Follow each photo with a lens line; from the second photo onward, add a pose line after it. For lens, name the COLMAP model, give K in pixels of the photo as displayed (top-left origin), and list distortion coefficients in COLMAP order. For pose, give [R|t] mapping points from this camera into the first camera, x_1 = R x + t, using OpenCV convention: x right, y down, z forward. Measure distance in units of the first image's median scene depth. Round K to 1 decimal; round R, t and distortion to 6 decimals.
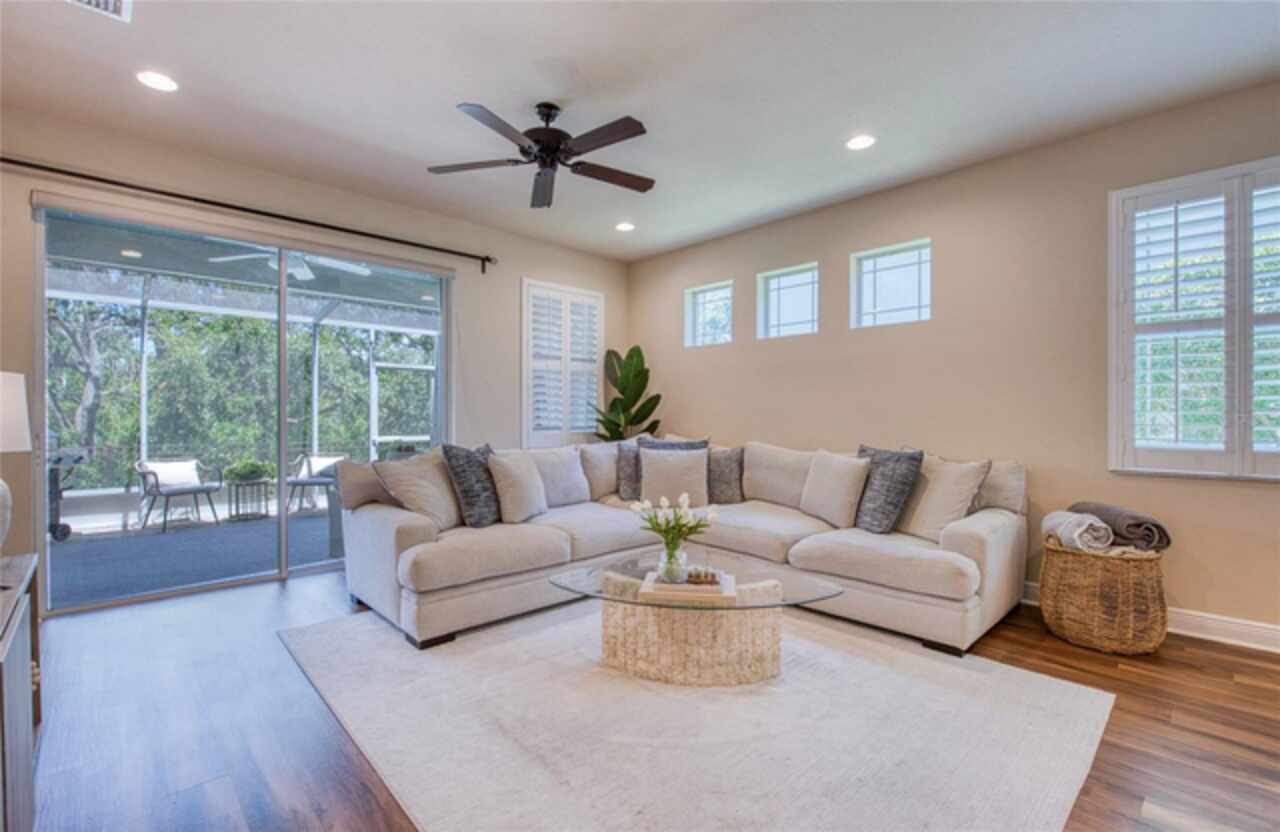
lens RADIAL K [[563.9, 0, 636.1], [0, 563.9, 416.9], [0, 0, 1]] dist [-0.003225, -0.000146]
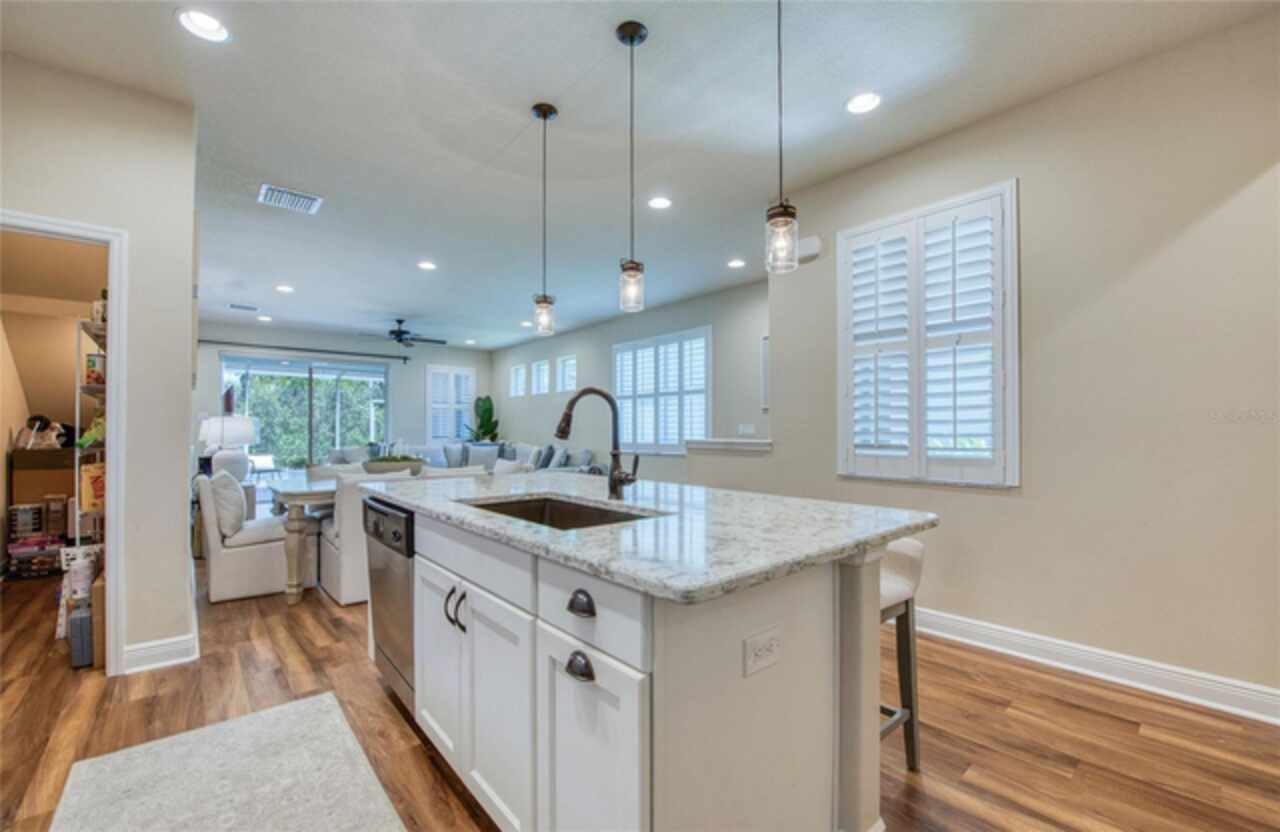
lens RADIAL K [[552.3, 0, 641.5], [0, 552.3, 420.1], [0, 0, 1]] dist [-0.005424, -0.000432]
pose [[0.998196, -0.001651, -0.060020, 0.691697], [0.000307, 0.999749, -0.022382, 0.004340], [0.060042, 0.022323, 0.997946, -0.952090]]
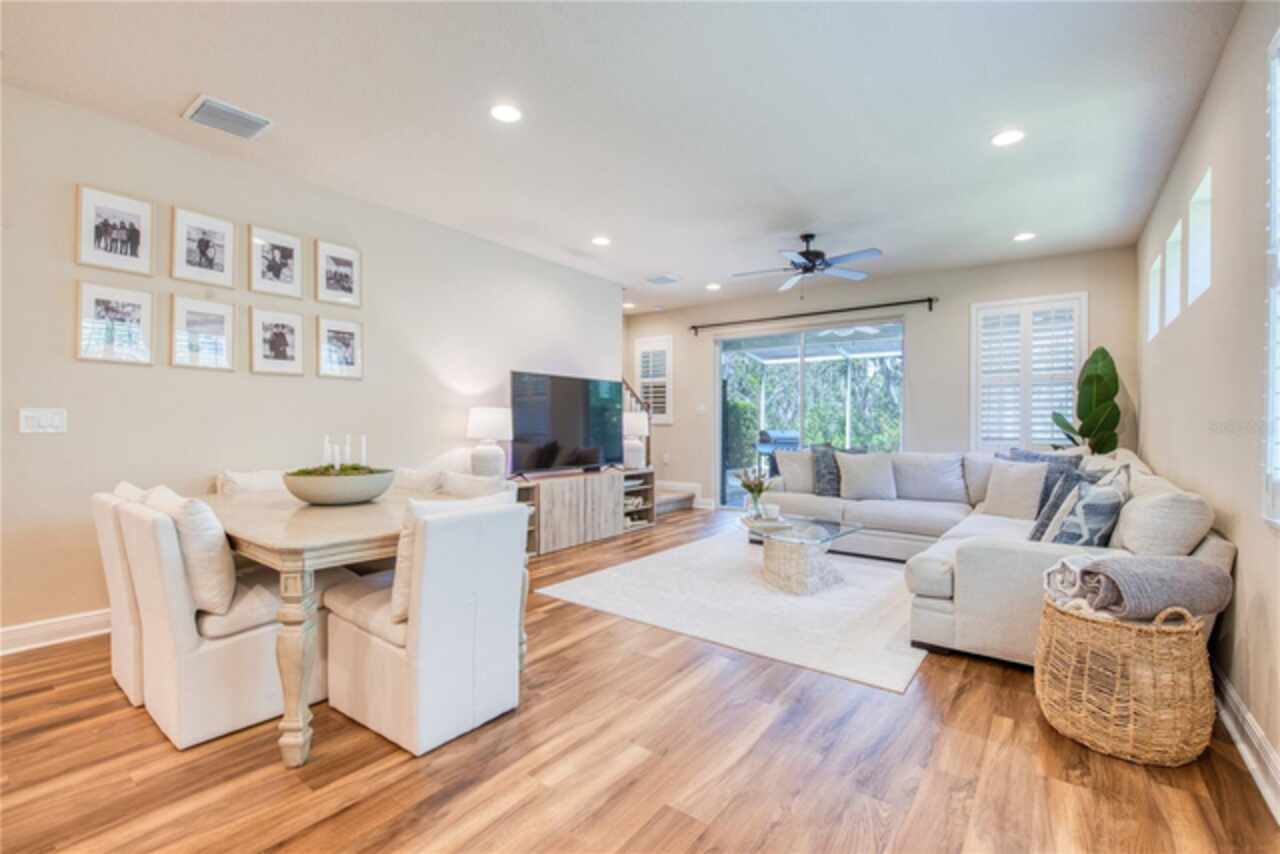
lens RADIAL K [[590.7, 0, 638.6], [0, 590.7, 430.4], [0, 0, 1]] dist [0.001439, 0.000034]
pose [[0.150732, 0.009483, -0.988529, 0.839168], [-0.006548, 0.999942, 0.008594, -0.000095], [0.988553, 0.005177, 0.150785, 0.155495]]
